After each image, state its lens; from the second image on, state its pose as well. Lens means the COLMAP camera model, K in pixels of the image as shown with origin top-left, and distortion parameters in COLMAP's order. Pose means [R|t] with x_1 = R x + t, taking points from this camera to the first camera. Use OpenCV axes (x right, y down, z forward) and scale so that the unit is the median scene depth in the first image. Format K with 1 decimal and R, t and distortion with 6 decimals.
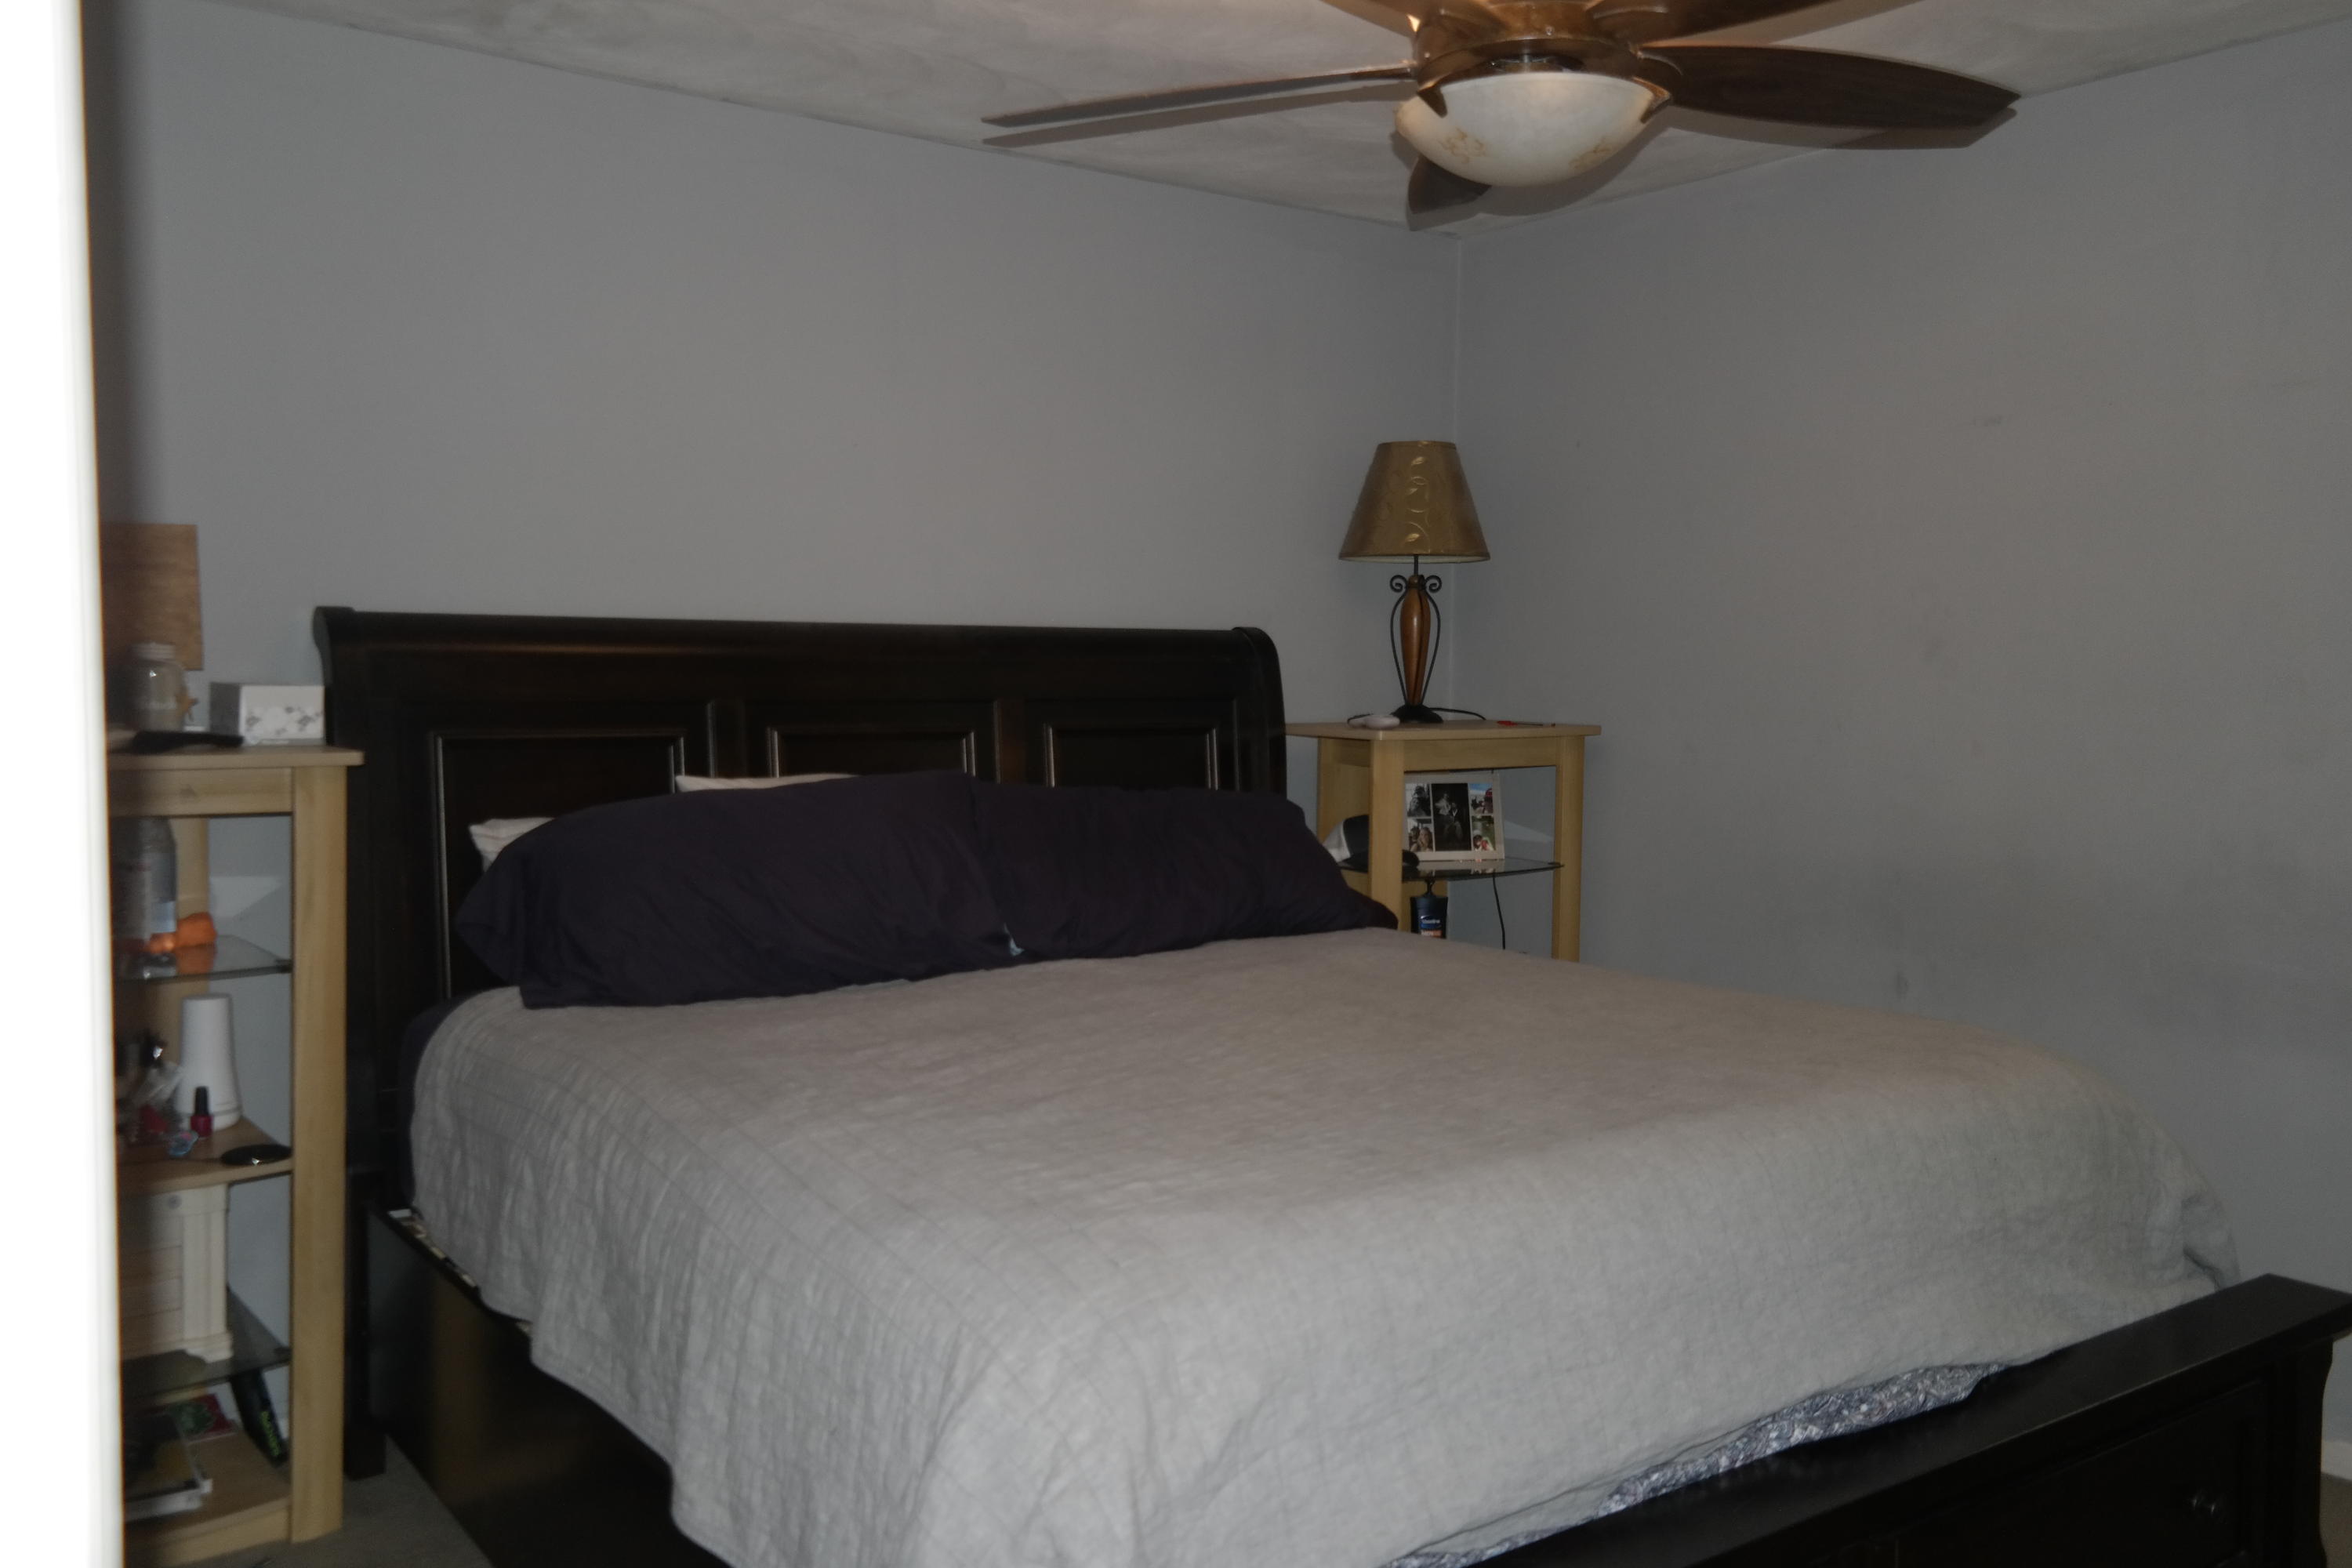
lens RADIAL K [[1869.1, 0, 1176.0], [0, 1869.1, 784.0], [0, 0, 1]] dist [0.001214, -0.005813]
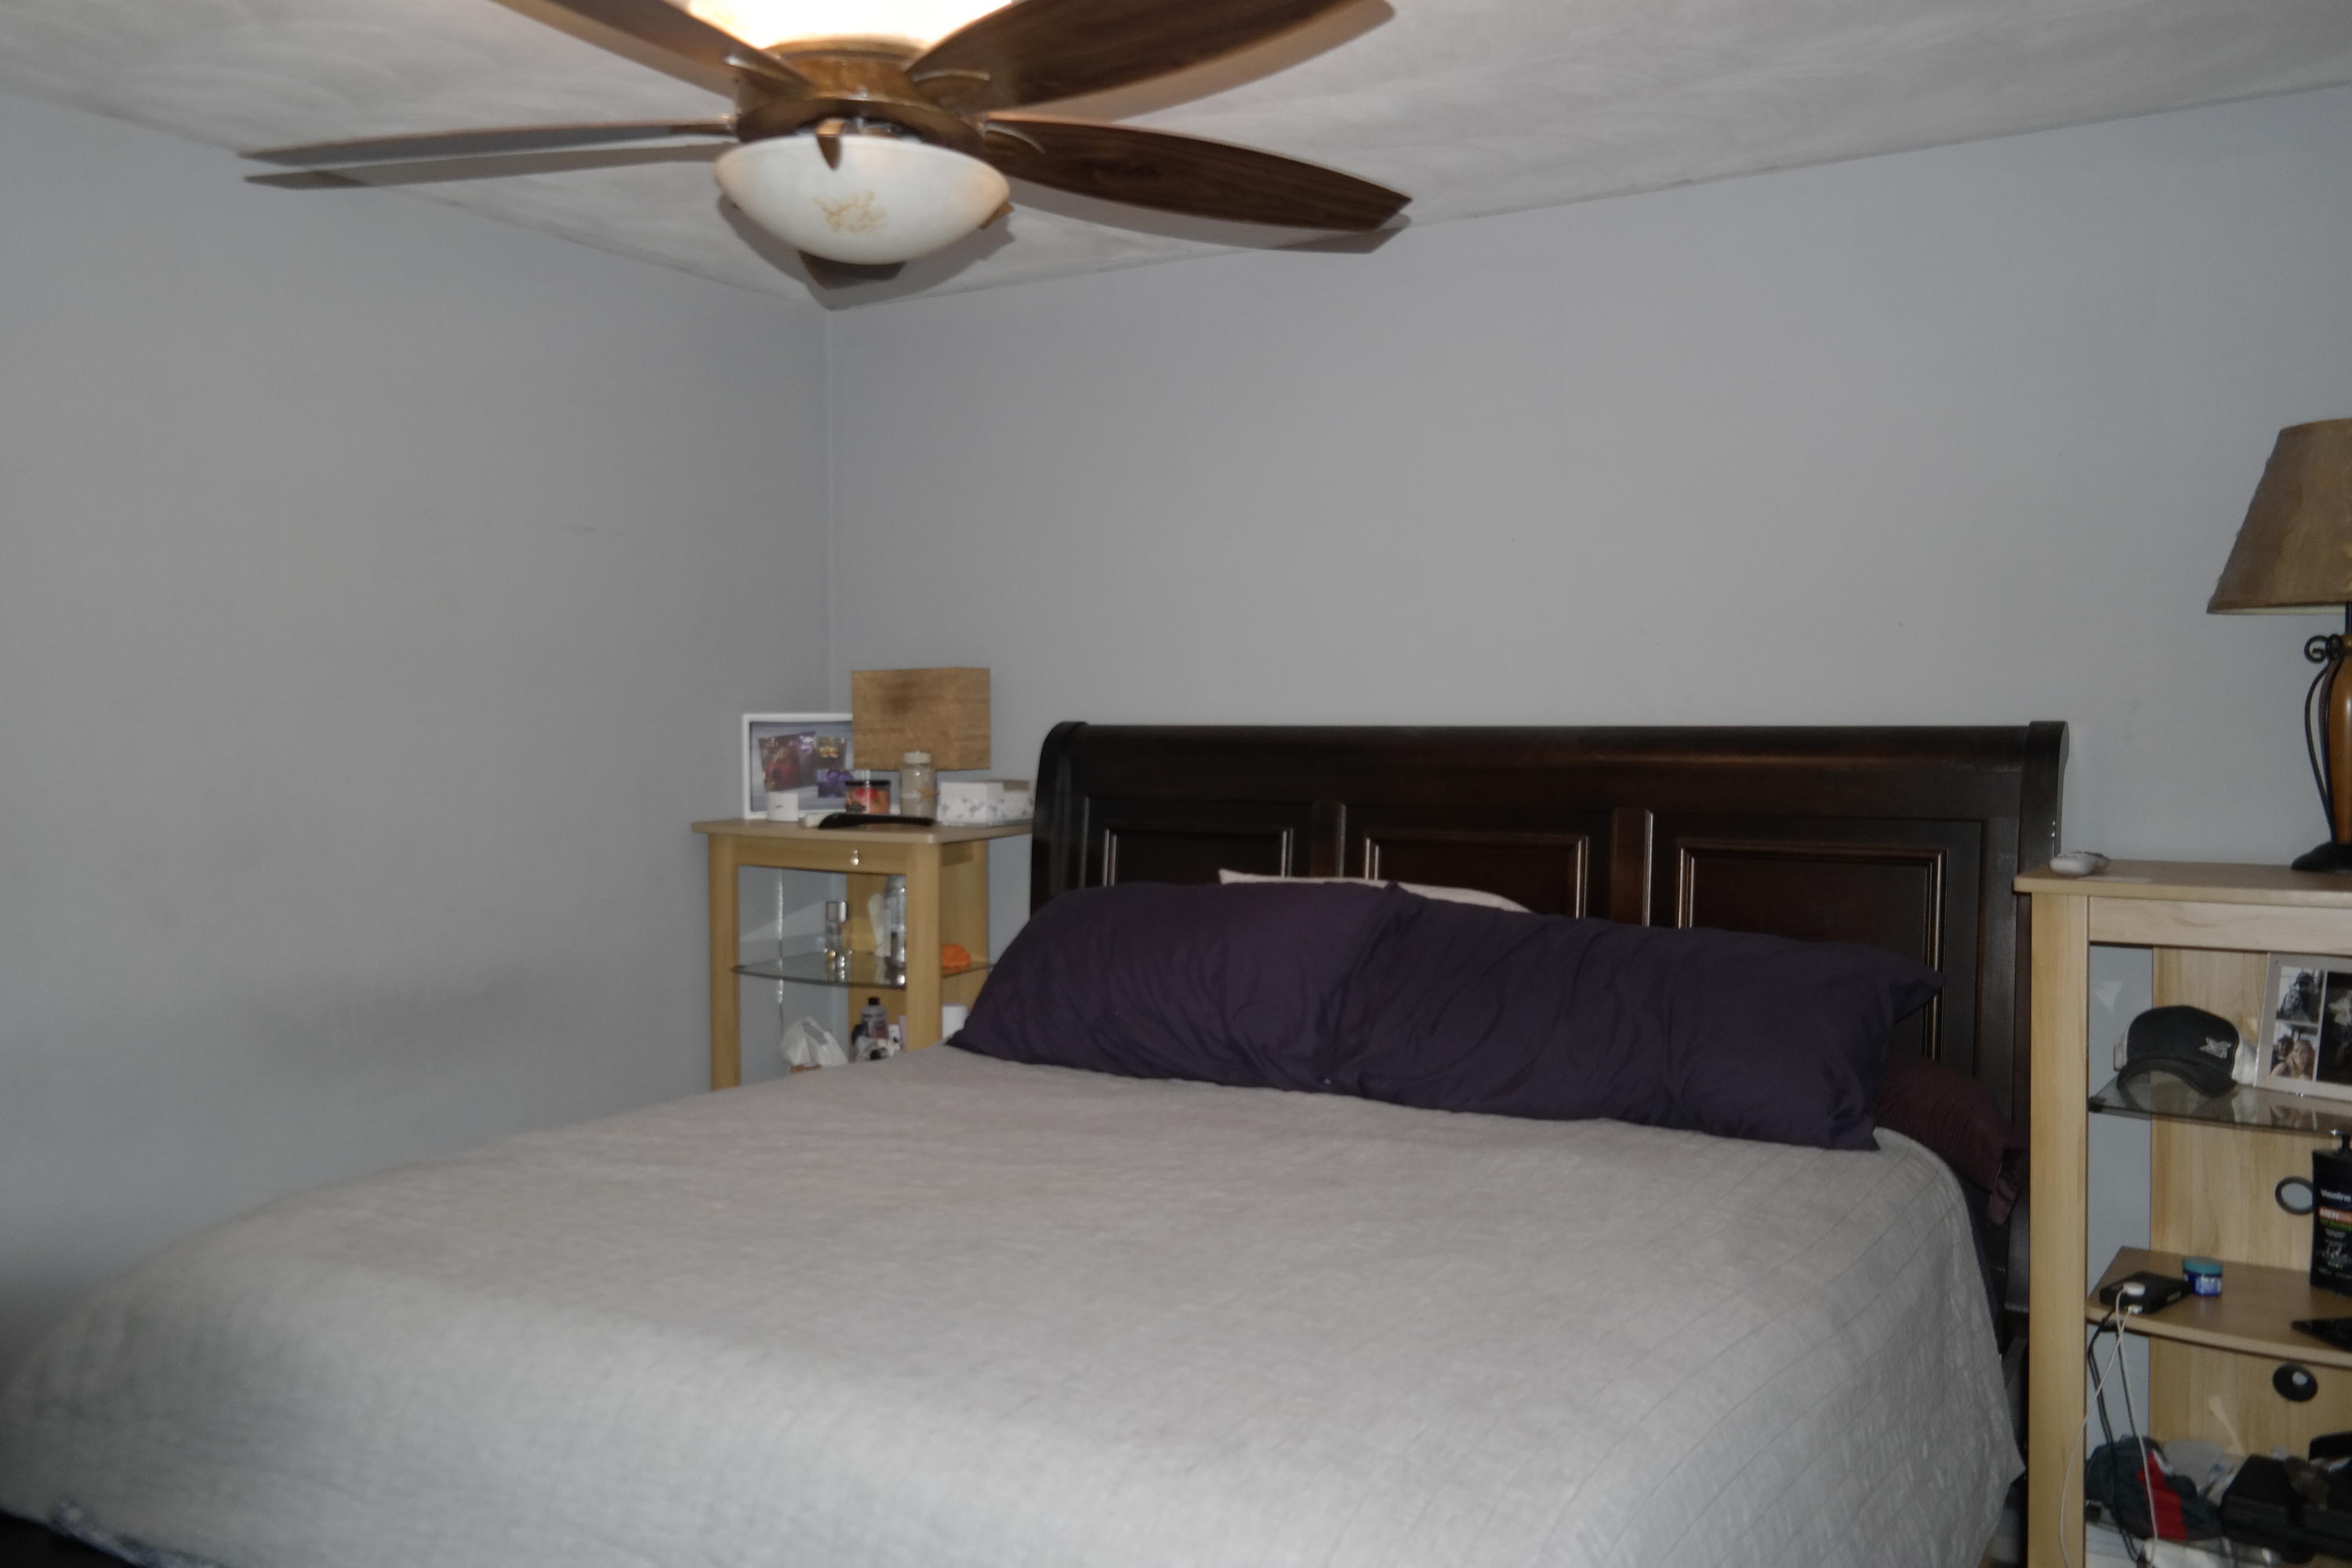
lens RADIAL K [[1869.1, 0, 1176.0], [0, 1869.1, 784.0], [0, 0, 1]] dist [0.001214, -0.005813]
pose [[0.374325, 0.003724, -0.927290, 0.694594], [-0.067195, 0.997472, -0.023119, -0.026036], [0.924860, 0.070963, 0.373628, 0.541943]]
